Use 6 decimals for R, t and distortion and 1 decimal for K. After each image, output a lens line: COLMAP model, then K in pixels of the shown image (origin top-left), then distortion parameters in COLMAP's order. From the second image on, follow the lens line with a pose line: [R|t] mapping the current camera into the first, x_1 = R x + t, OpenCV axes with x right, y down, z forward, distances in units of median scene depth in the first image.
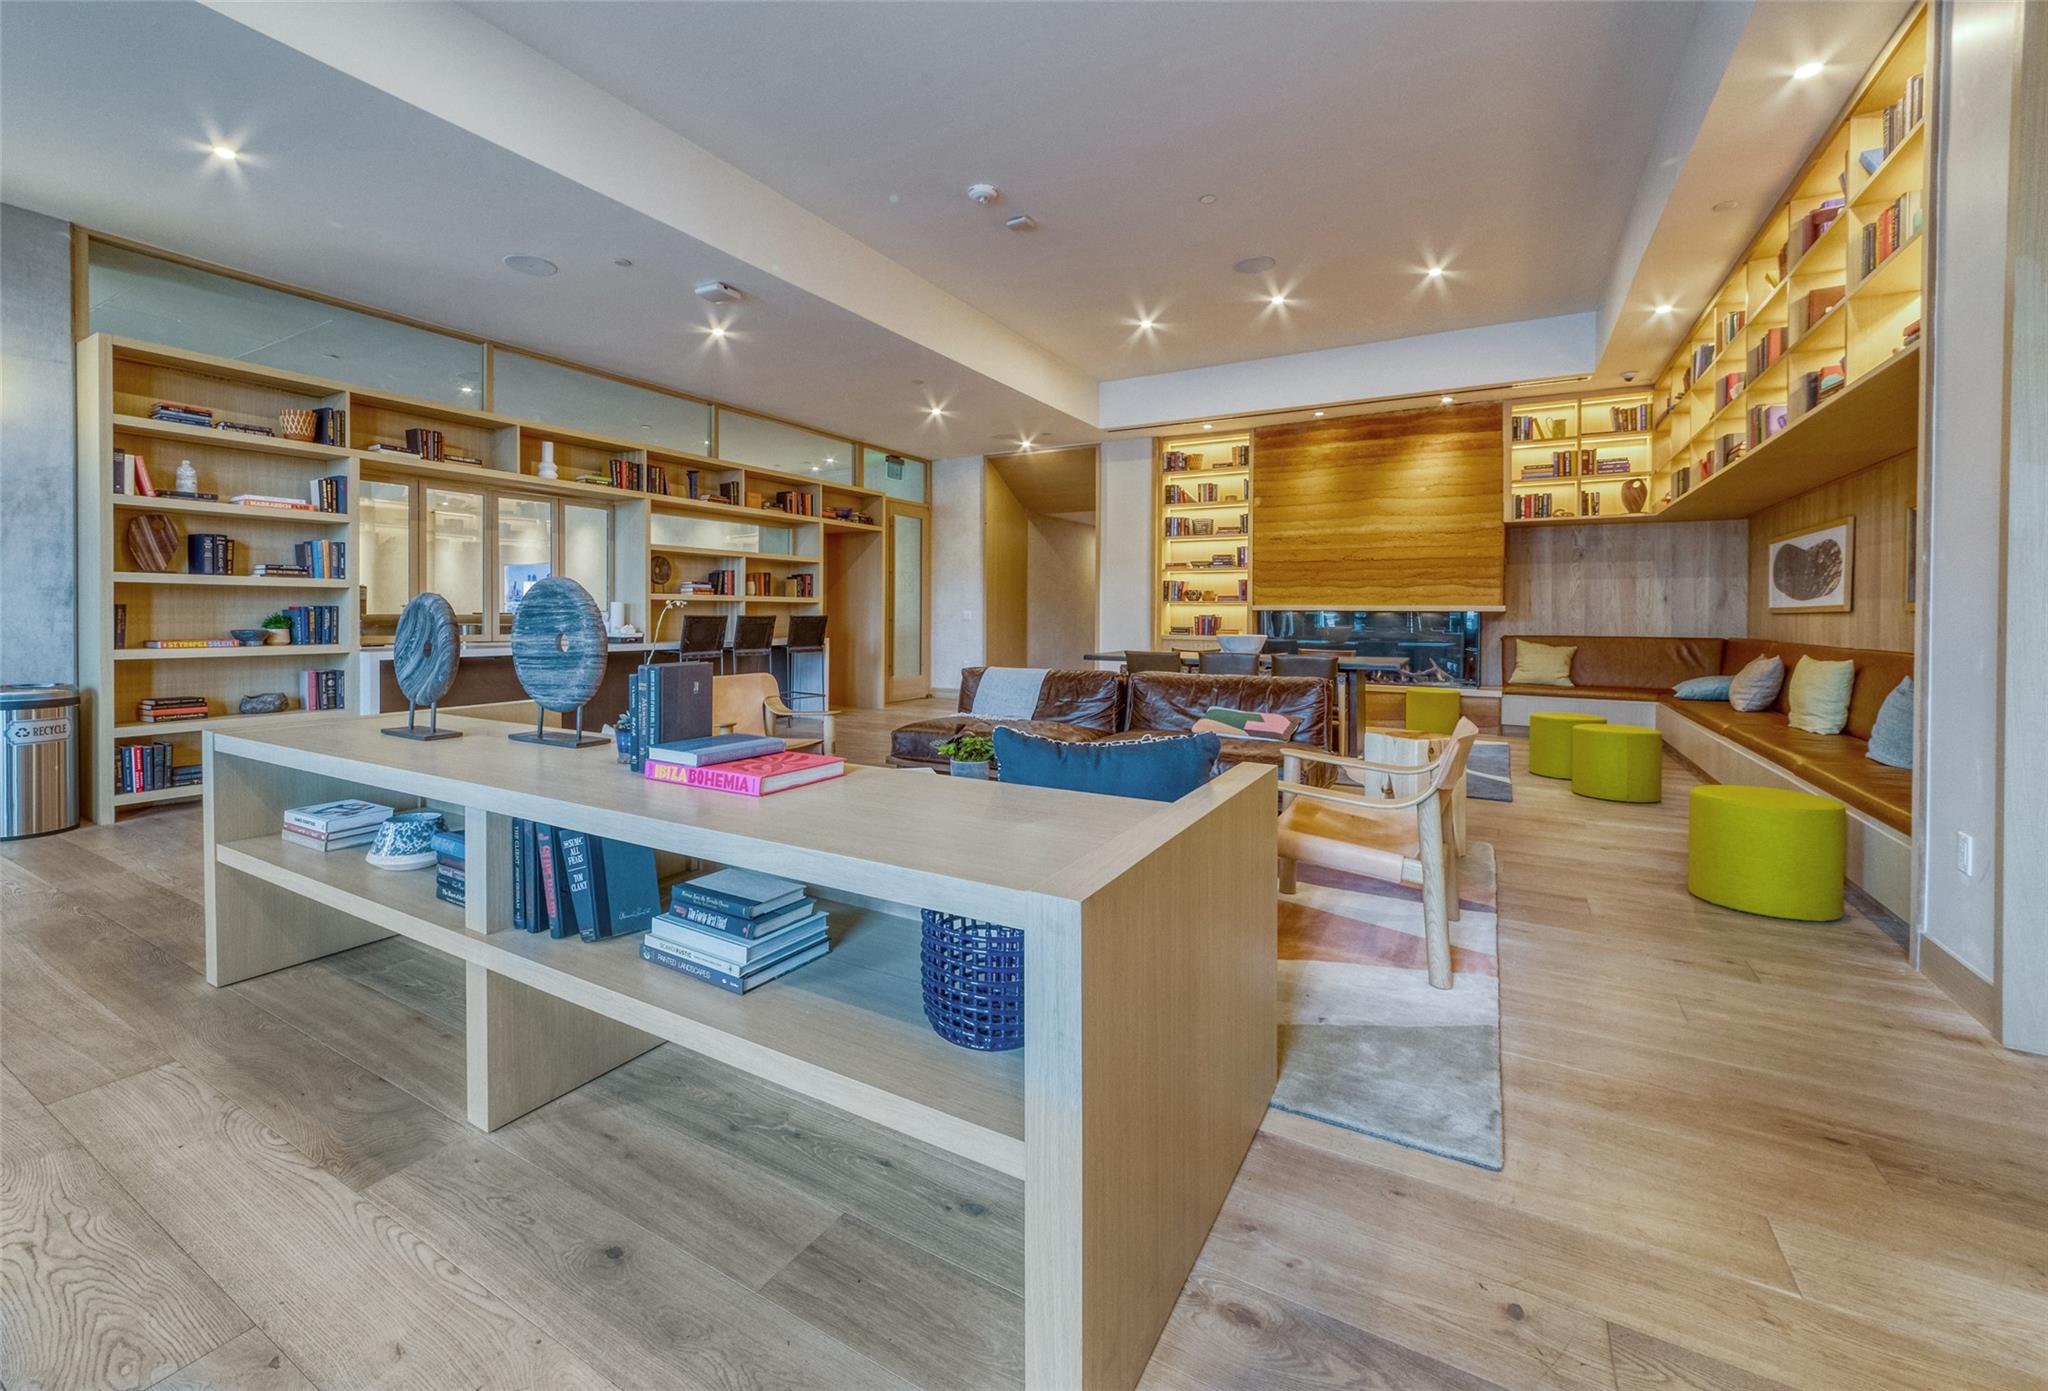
lens RADIAL K [[851.0, 0, 978.8], [0, 851.0, 631.6], [0, 0, 1]] dist [-0.000225, -0.000284]
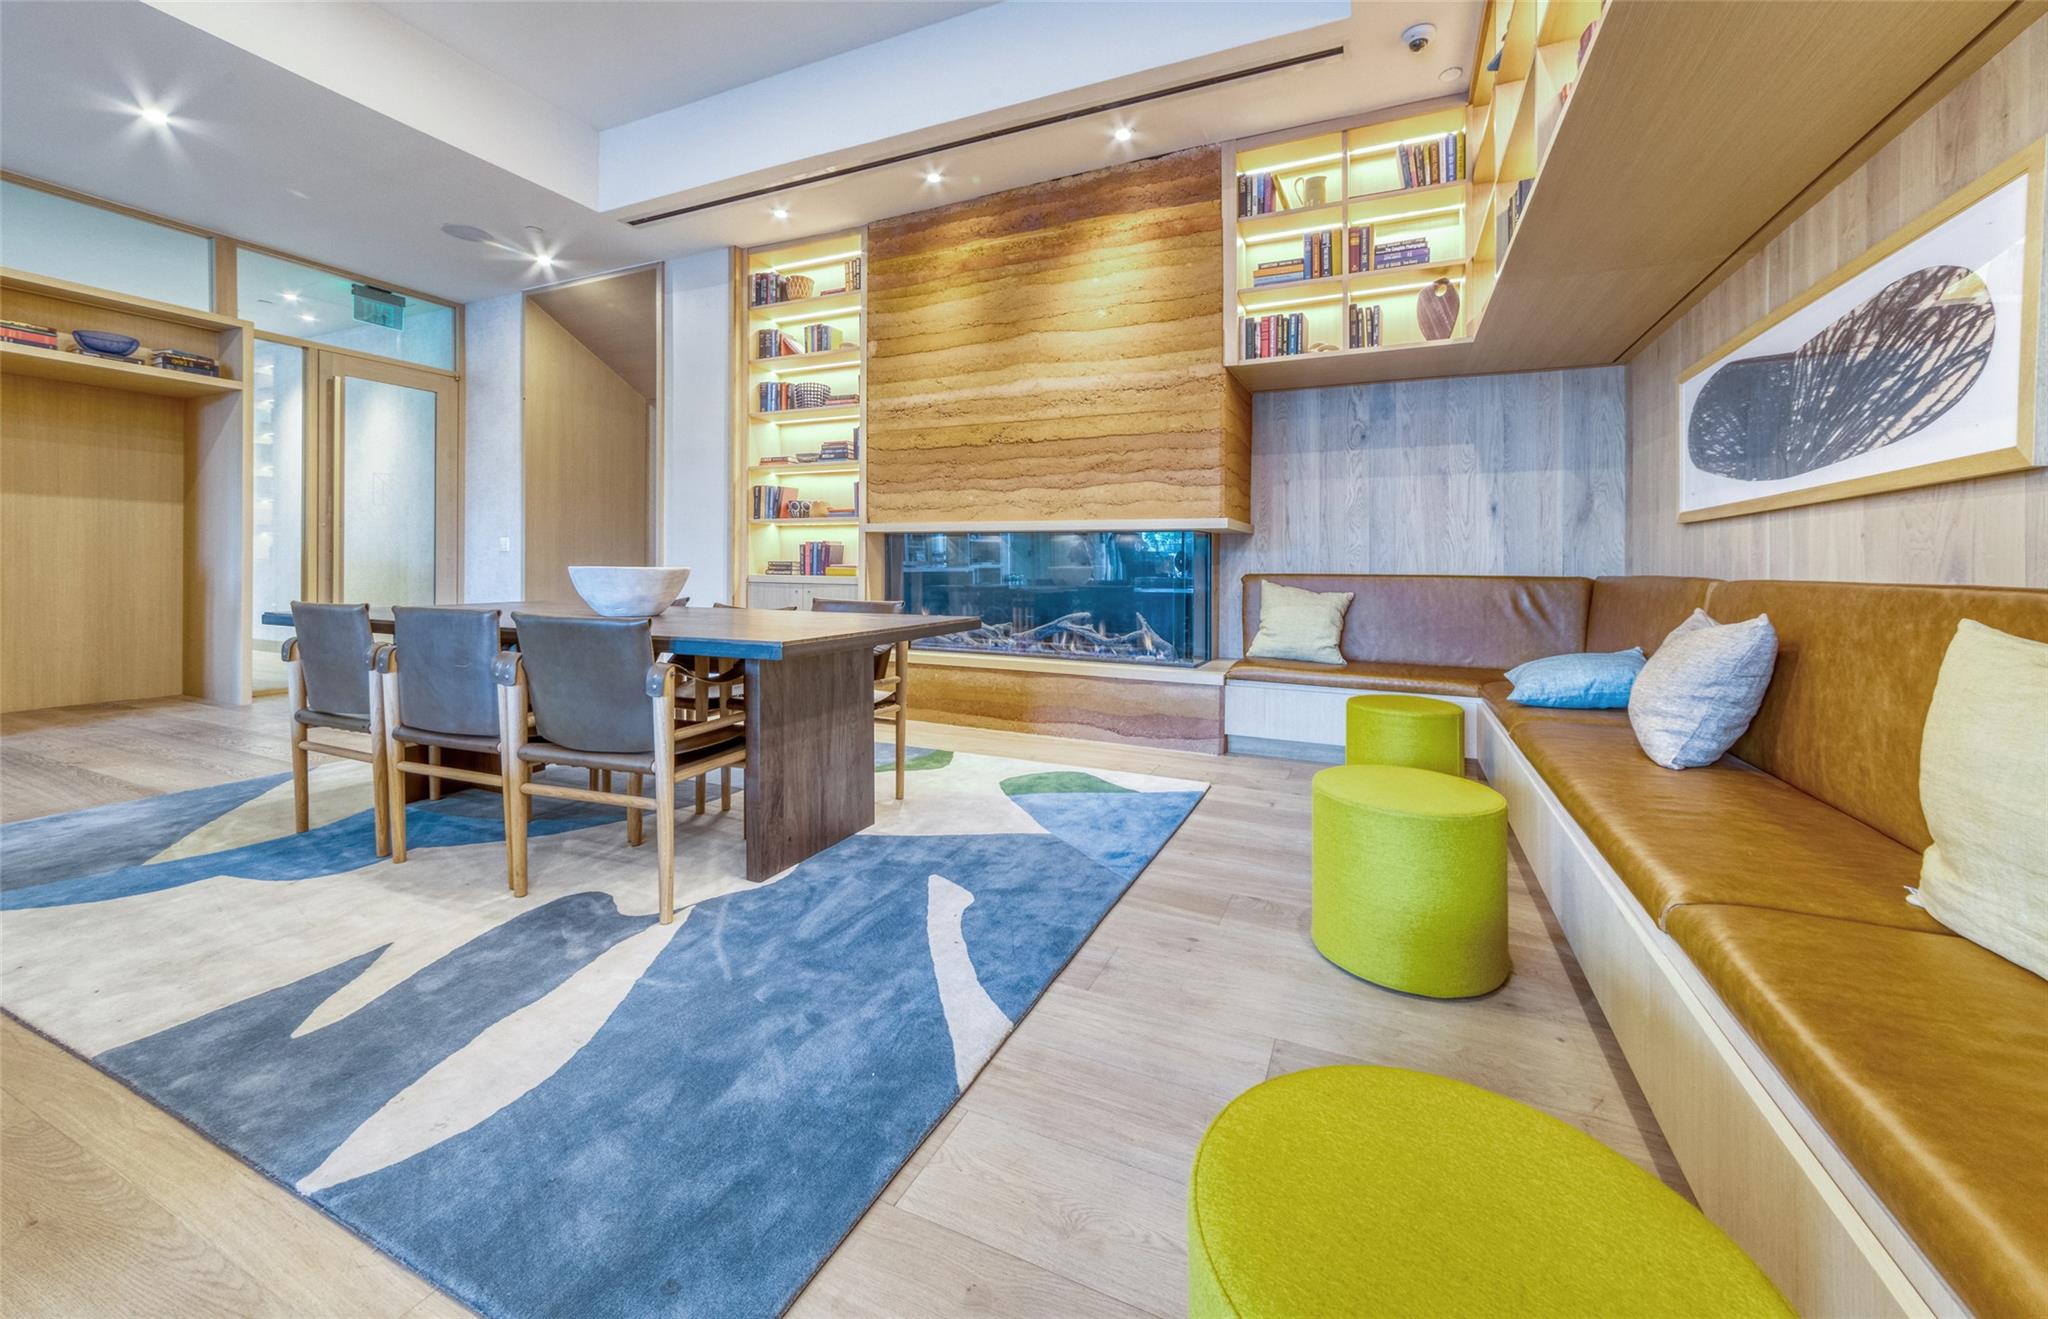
lens RADIAL K [[739.4, 0, 1072.1], [0, 739.4, 568.5], [0, 0, 1]] dist [0.002495, 0.000037]
pose [[0.989157, 0.003969, 0.146811, 0.428557], [-0.001348, 0.999838, -0.017954, 0.010272], [-0.146858, 0.017561, 0.989002, 0.519534]]
